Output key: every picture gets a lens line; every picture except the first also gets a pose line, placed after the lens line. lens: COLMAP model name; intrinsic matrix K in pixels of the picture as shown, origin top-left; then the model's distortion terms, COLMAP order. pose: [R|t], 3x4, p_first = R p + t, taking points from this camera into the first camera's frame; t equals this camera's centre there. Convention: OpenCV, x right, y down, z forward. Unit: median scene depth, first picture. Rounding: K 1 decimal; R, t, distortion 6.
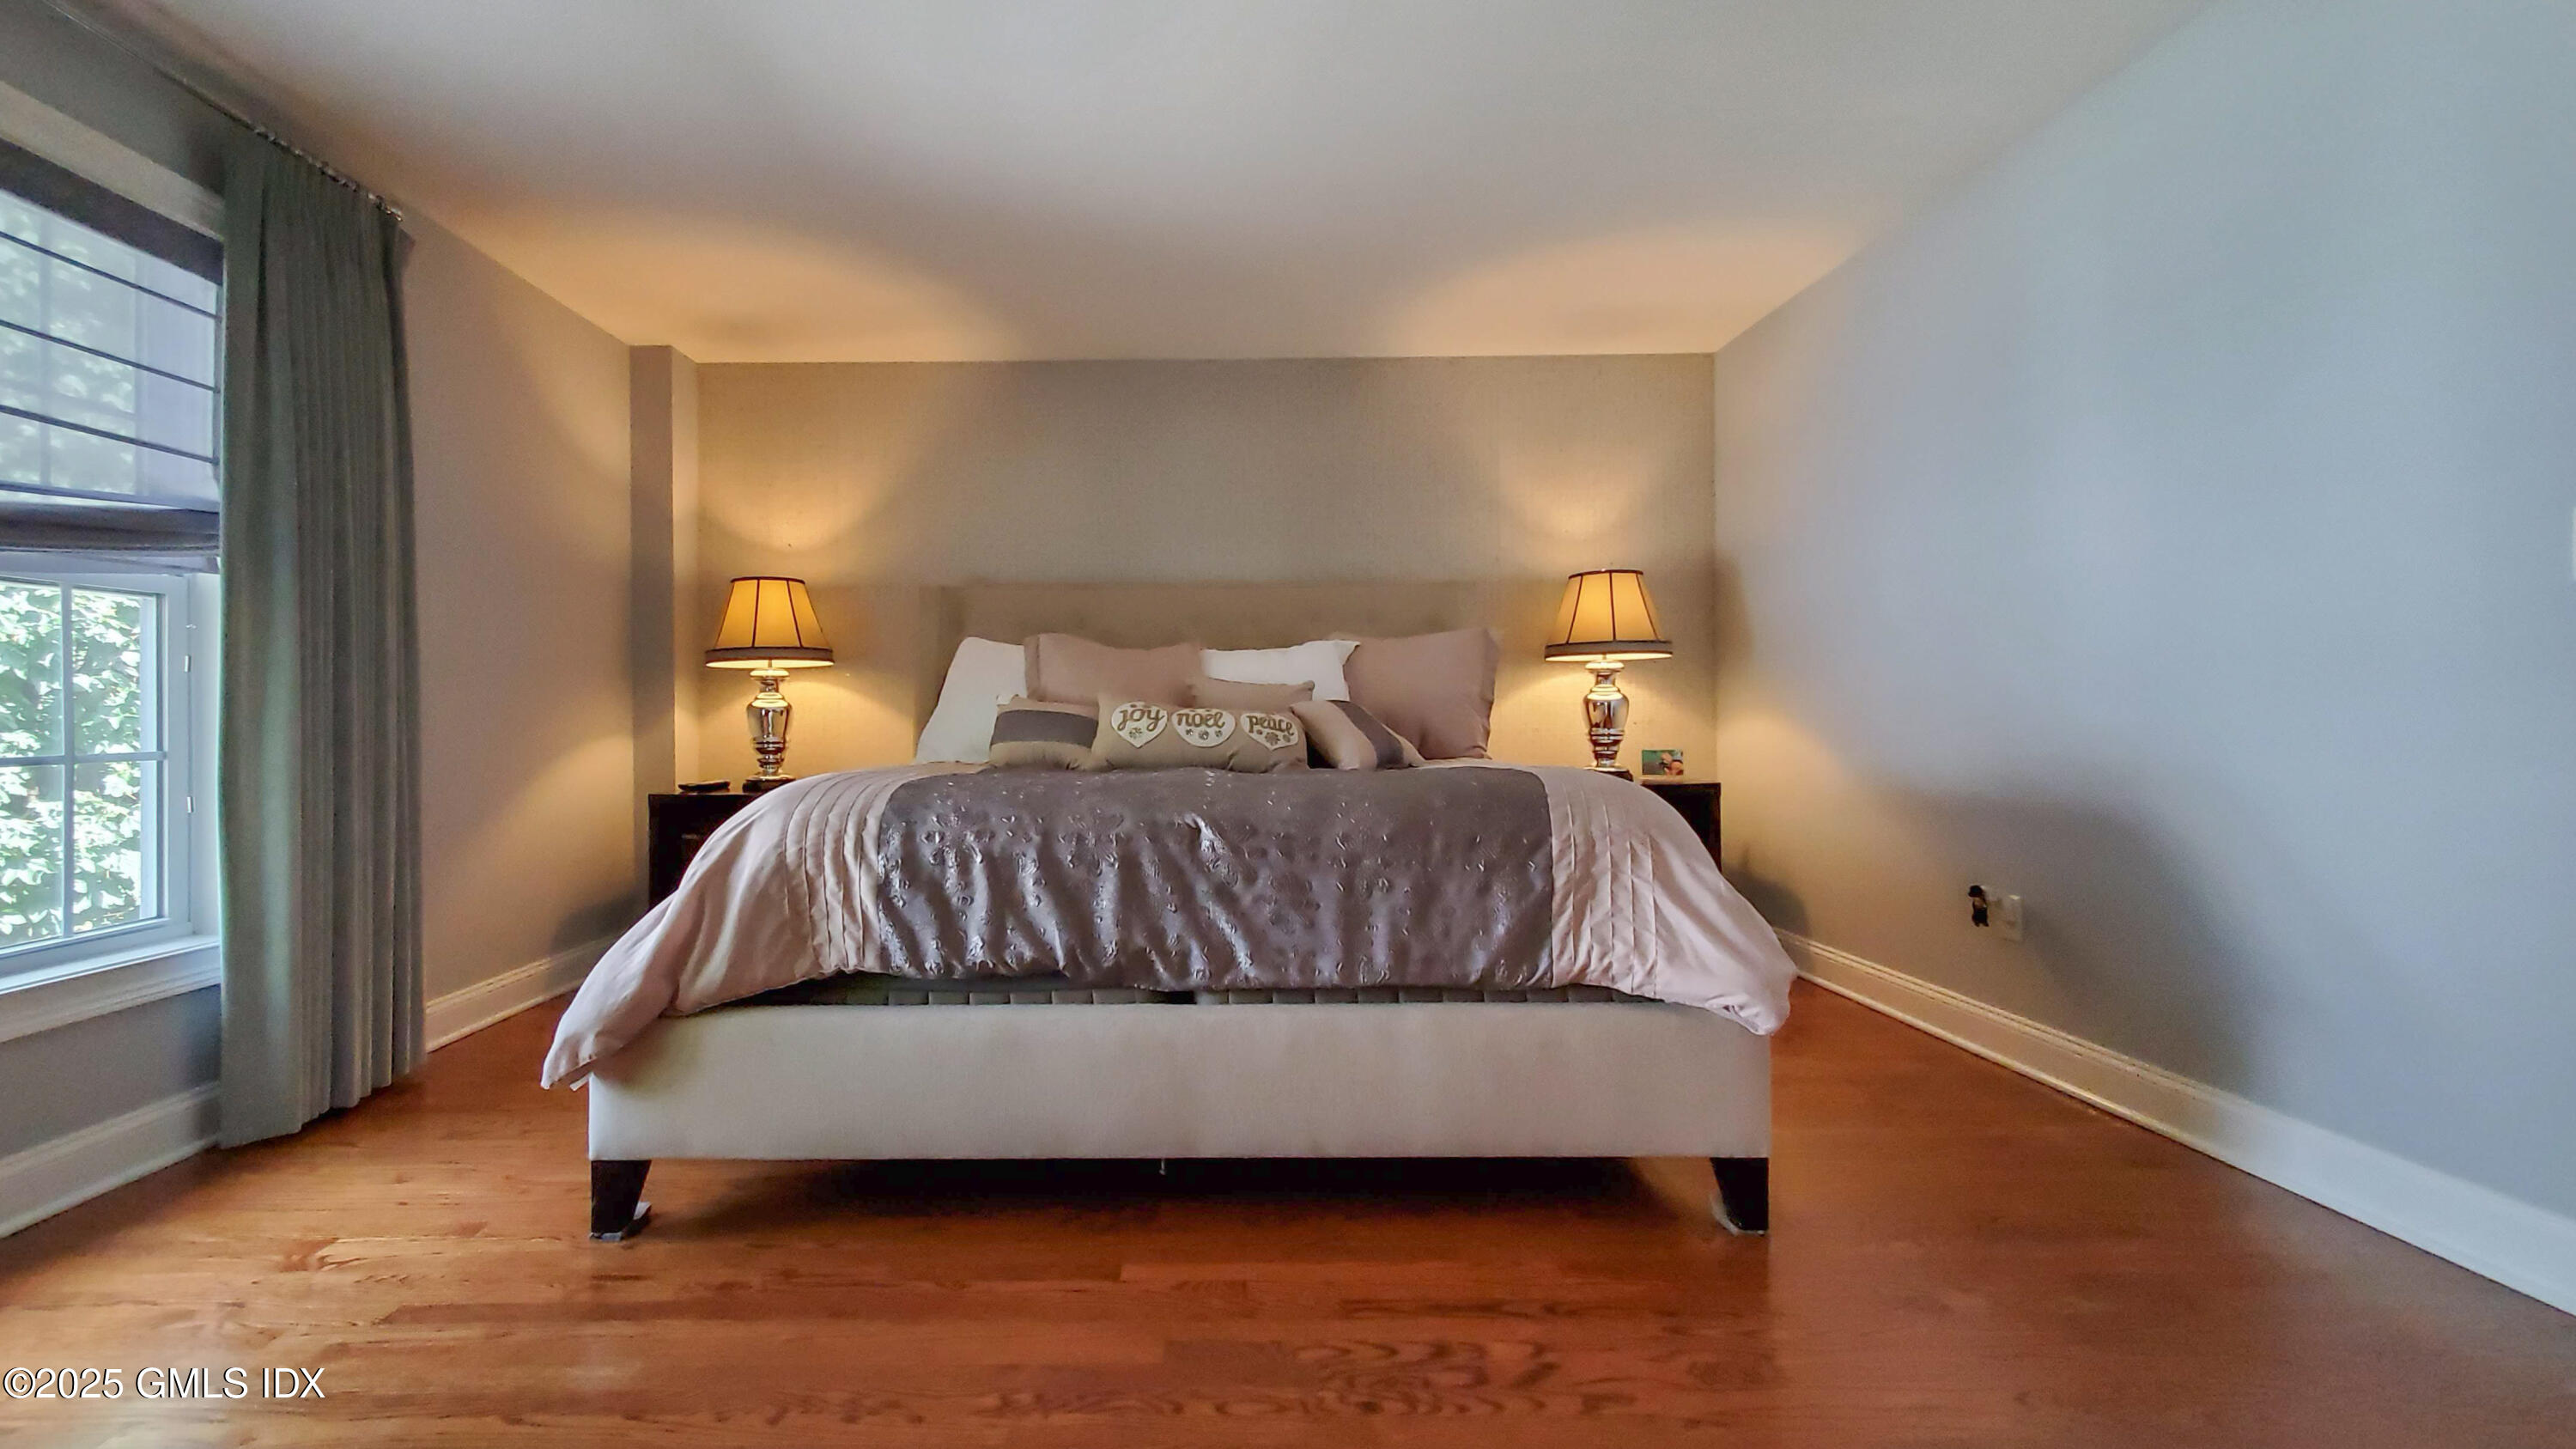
lens RADIAL K [[988.7, 0, 1184.6], [0, 988.7, 719.6], [0, 0, 1]] dist [0.001478, 0.000098]
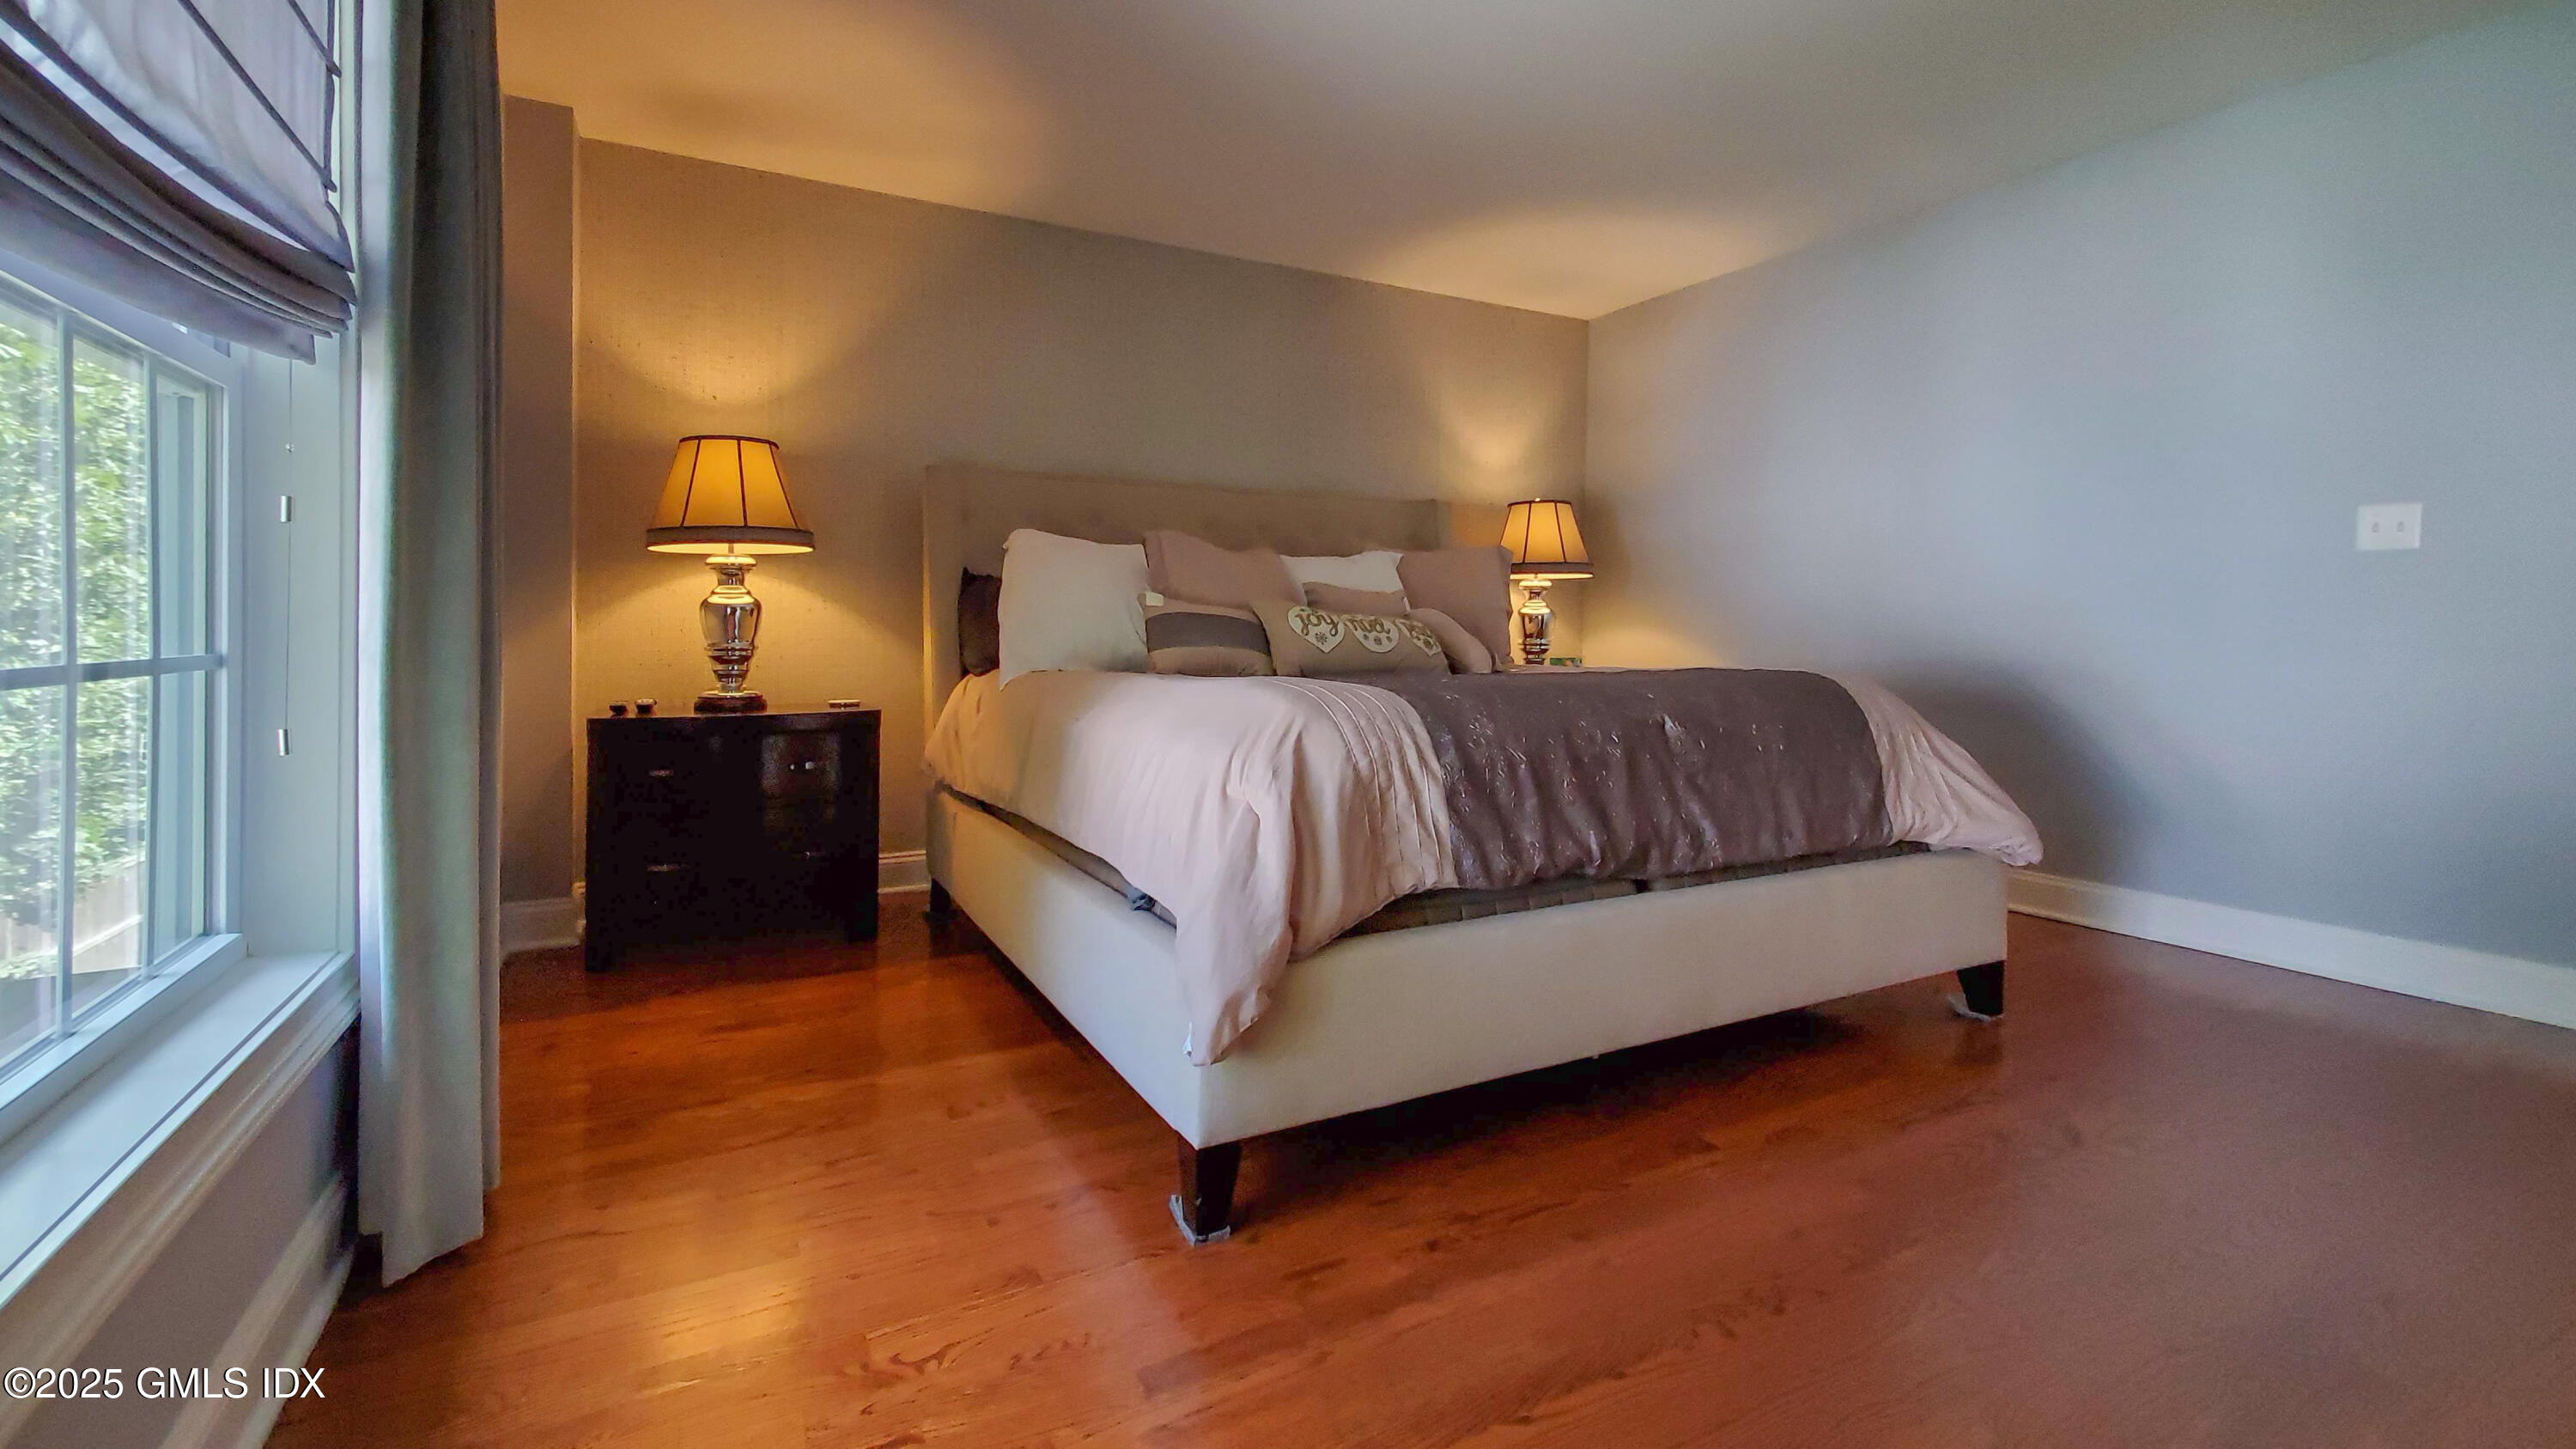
lens RADIAL K [[1019.0, 0, 1216.1], [0, 1019.0, 647.5], [0, 0, 1]] dist [0.000751, 0.000031]
pose [[0.899883, 0.003045, 0.436122, -0.578014], [-0.009144, 0.999888, 0.011887, 0.011786], [-0.436036, -0.014685, 0.899809, 0.144811]]
